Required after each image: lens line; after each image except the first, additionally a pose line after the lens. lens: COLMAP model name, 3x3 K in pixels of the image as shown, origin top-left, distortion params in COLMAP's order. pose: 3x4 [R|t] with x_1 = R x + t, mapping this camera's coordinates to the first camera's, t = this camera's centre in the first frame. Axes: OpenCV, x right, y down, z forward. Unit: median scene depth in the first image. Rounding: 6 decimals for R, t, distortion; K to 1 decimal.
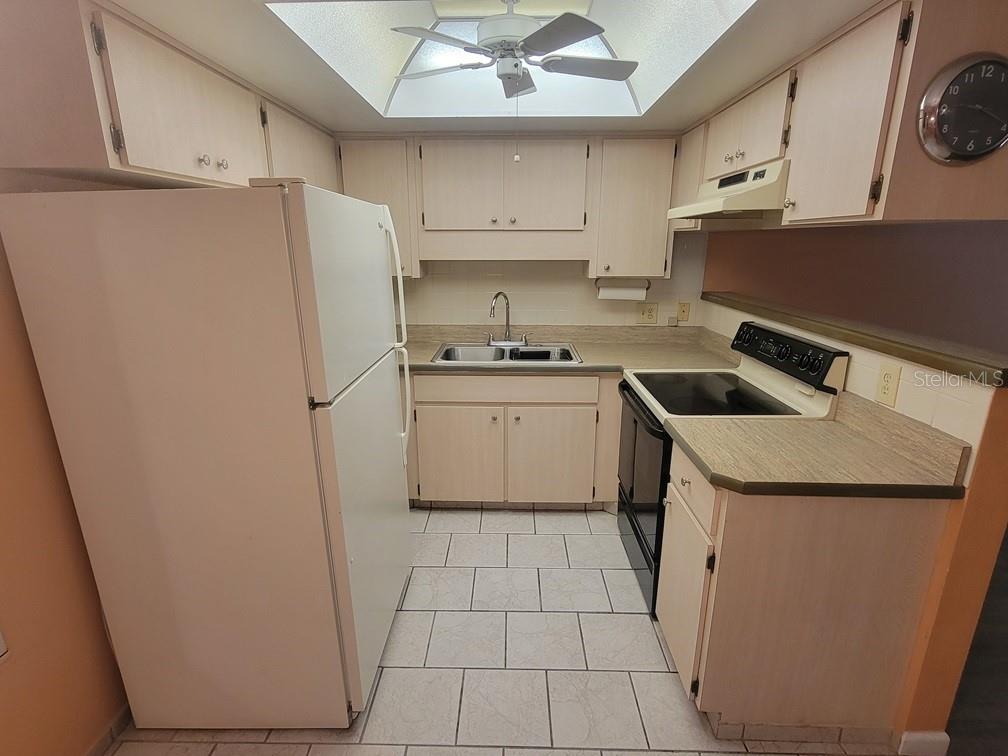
lens RADIAL K [[509.5, 0, 502.3], [0, 509.5, 385.1], [0, 0, 1]] dist [0.001966, -0.001090]
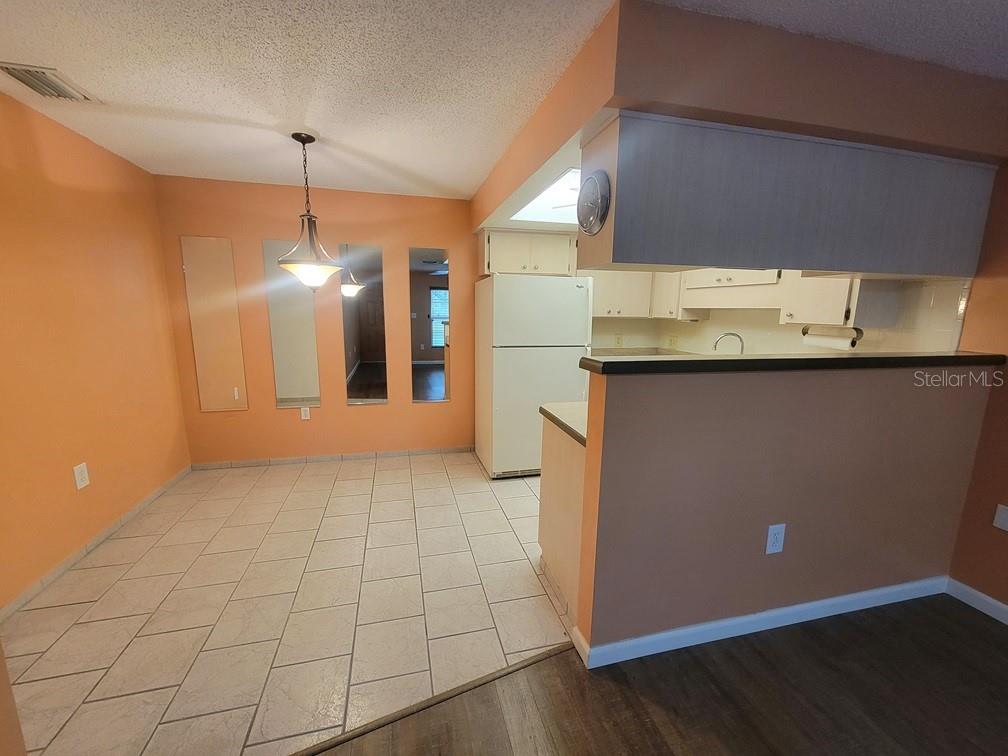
lens RADIAL K [[411.0, 0, 500.0], [0, 411.0, 385.4], [0, 0, 1]] dist [0.000462, -0.000200]
pose [[0.267205, 0.180499, -0.946584, 1.242122], [-0.272666, 0.956320, 0.105387, -0.006044], [0.924259, 0.229941, 0.304749, 0.233473]]
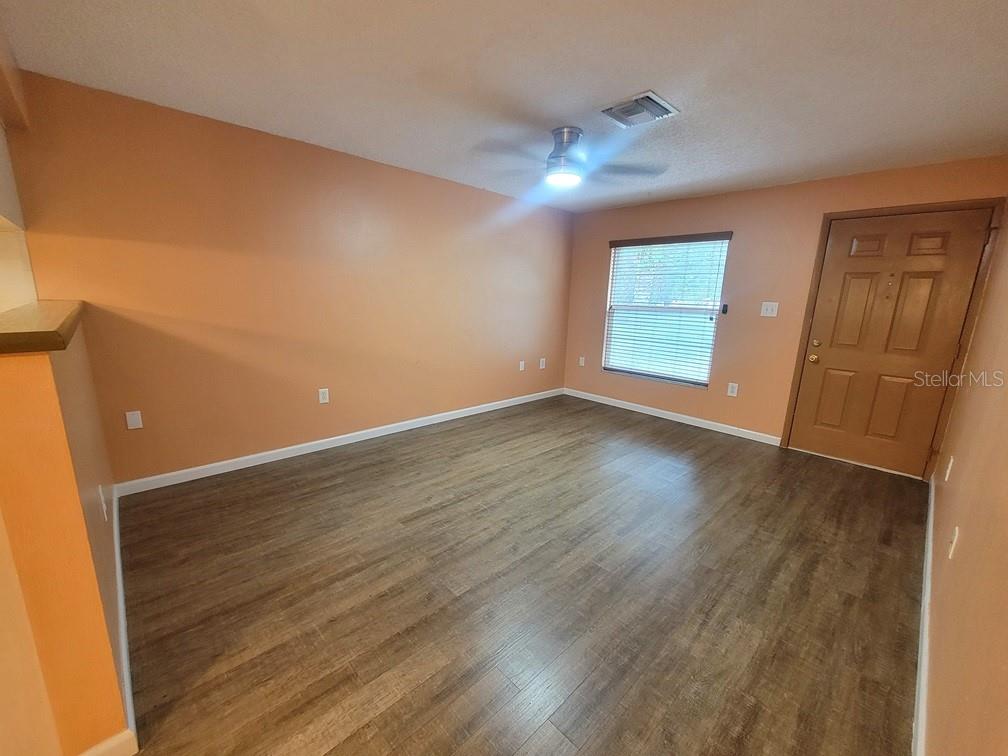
lens RADIAL K [[411.0, 0, 500.0], [0, 411.0, 385.4], [0, 0, 1]] dist [0.000462, -0.000200]
pose [[0.707878, -0.133263, 0.693650, 0.675214], [0.157925, 0.987041, 0.028465, 0.102237], [-0.688454, 0.089395, 0.719750, -0.061013]]
